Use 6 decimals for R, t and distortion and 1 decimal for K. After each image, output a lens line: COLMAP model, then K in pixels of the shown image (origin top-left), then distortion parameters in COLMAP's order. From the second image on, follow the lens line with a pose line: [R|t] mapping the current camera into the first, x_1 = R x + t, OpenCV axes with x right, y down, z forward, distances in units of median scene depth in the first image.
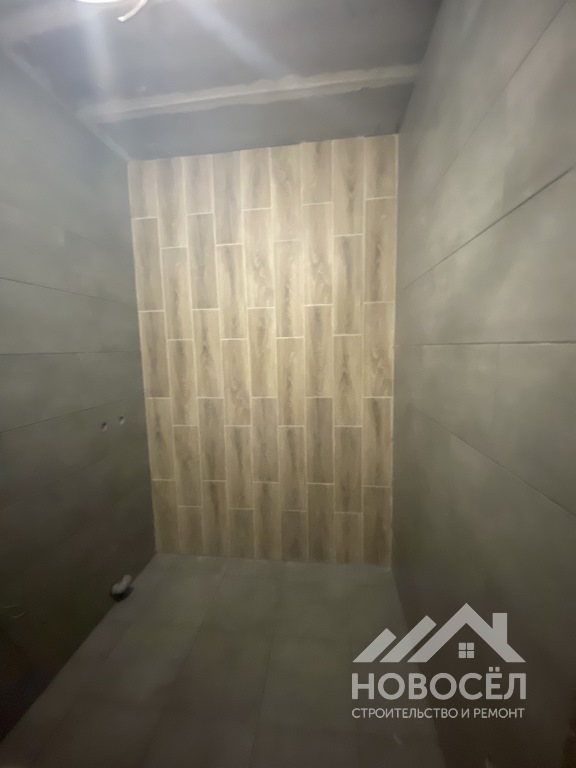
lens RADIAL K [[306.6, 0, 288.0], [0, 306.6, 384.0], [0, 0, 1]] dist [0.037733, -0.033037]
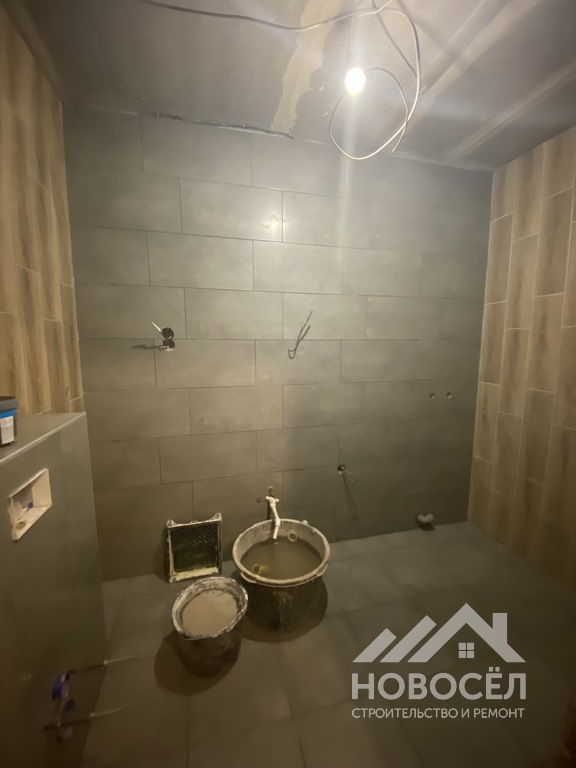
lens RADIAL K [[307.0, 0, 288.0], [0, 307.0, 384.0], [0, 0, 1]] dist [0.017099, -0.019025]
pose [[0.365518, 0.141218, -0.920030, 0.327176], [-0.118244, 0.987461, 0.104591, 0.018525], [0.923263, 0.070558, 0.377633, -0.059660]]
